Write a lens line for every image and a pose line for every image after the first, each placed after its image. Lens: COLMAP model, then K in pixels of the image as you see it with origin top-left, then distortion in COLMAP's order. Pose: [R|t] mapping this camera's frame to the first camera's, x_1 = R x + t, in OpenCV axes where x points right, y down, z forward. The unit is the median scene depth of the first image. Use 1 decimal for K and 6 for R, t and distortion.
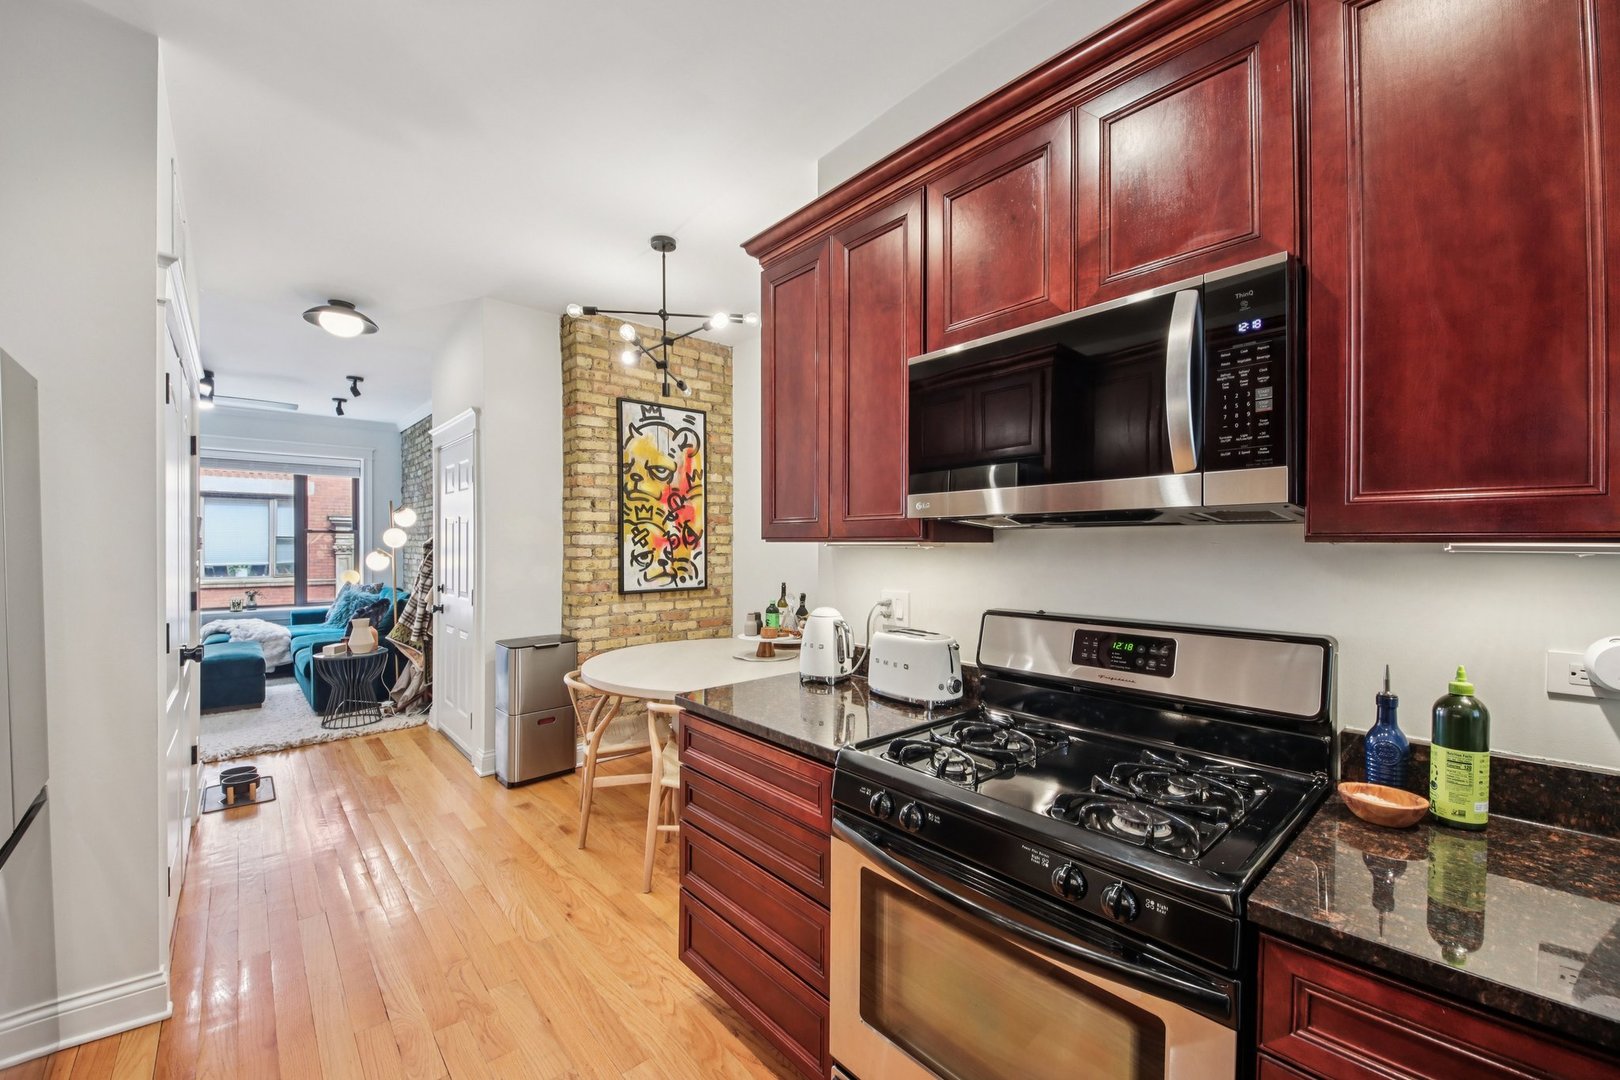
lens RADIAL K [[631.4, 0, 805.9], [0, 631.4, 538.4], [0, 0, 1]] dist [0.023546, -0.017953]
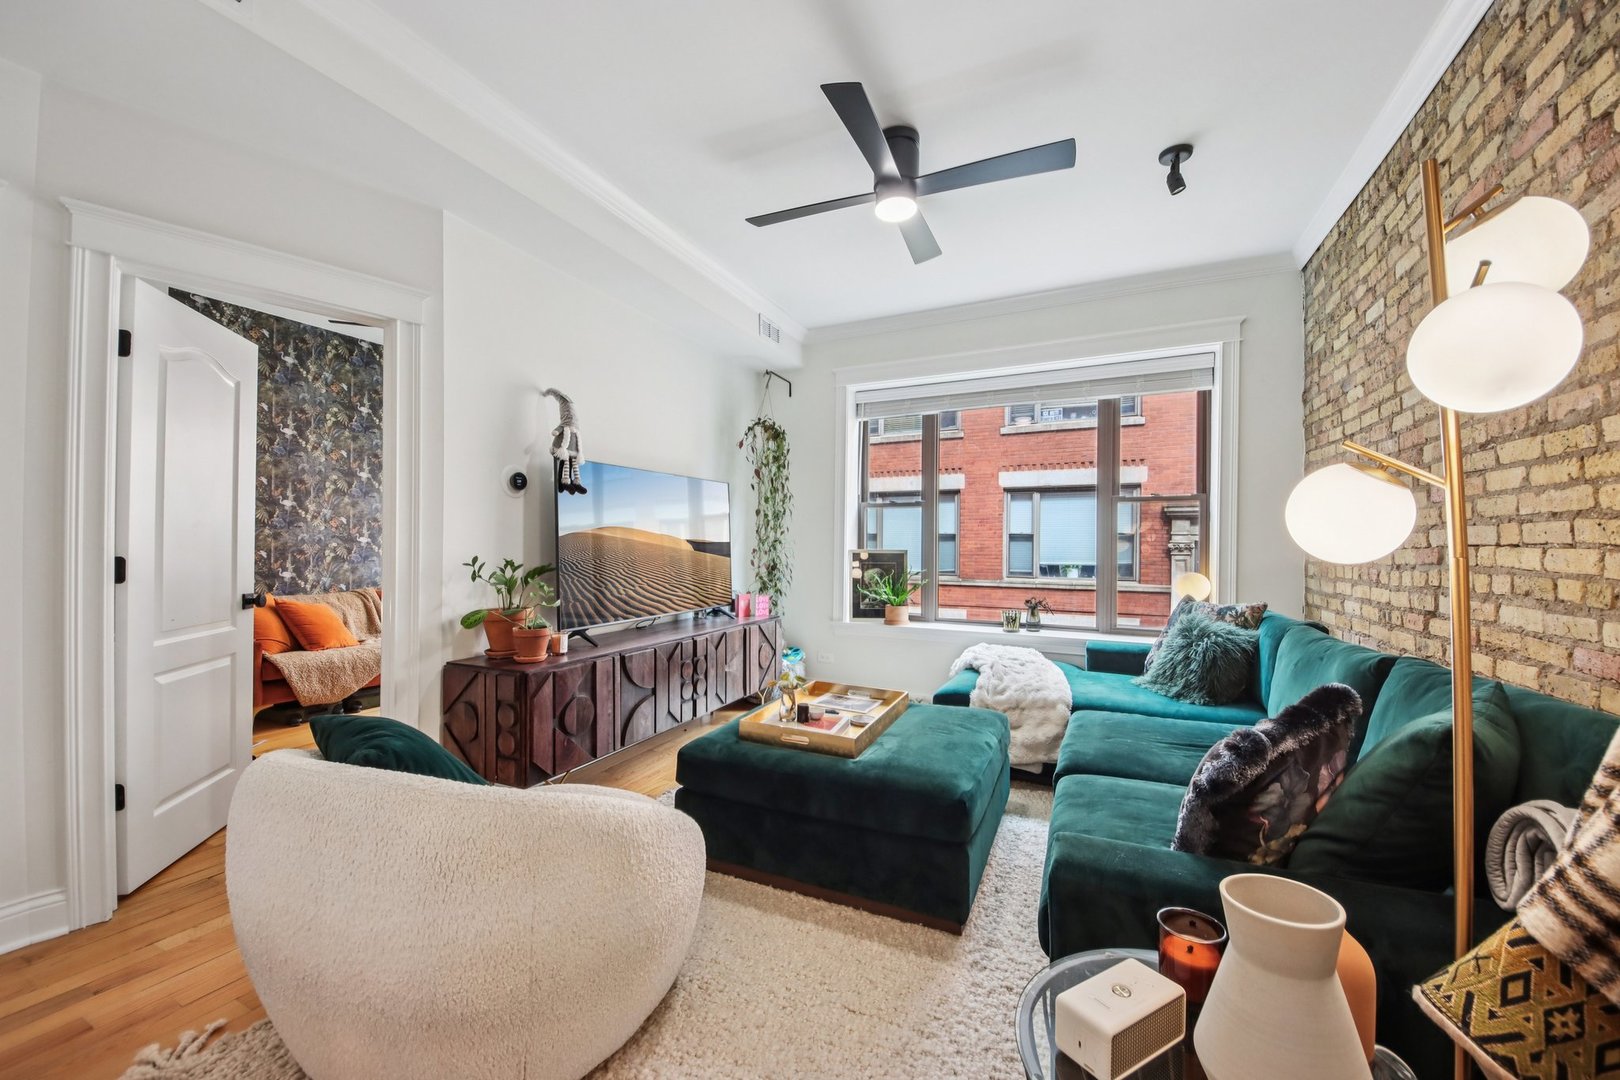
lens RADIAL K [[617.5, 0, 803.9], [0, 617.5, 554.3], [0, 0, 1]] dist [0.045480, -0.032832]
pose [[0.388434, 0.010085, -0.921421, -0.395118], [-0.000710, 0.999943, 0.010645, 0.031794], [0.921476, -0.003481, 0.388419, 0.545729]]
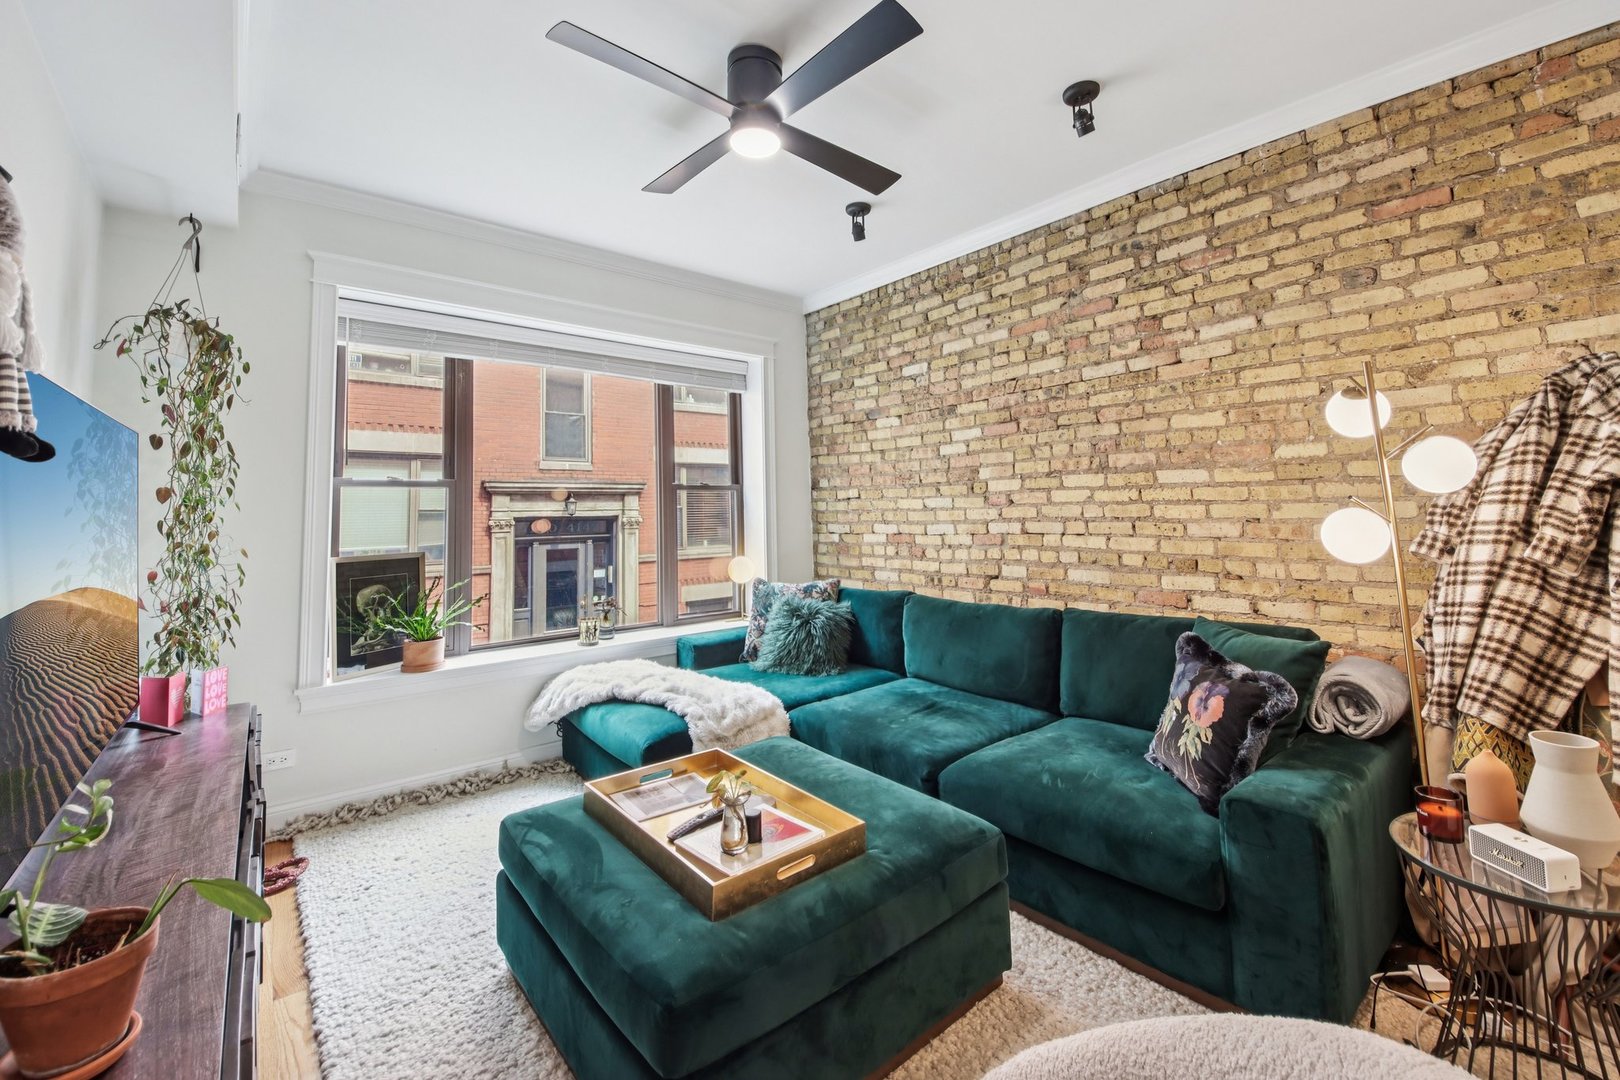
lens RADIAL K [[670.6, 0, 805.0], [0, 670.6, 463.8], [0, 0, 1]] dist [-0.000763, -0.000463]
pose [[0.999003, -0.024646, -0.037231, -0.664267], [0.022181, 0.997623, -0.065244, 0.009424], [0.038751, 0.064354, 0.997175, 0.434149]]
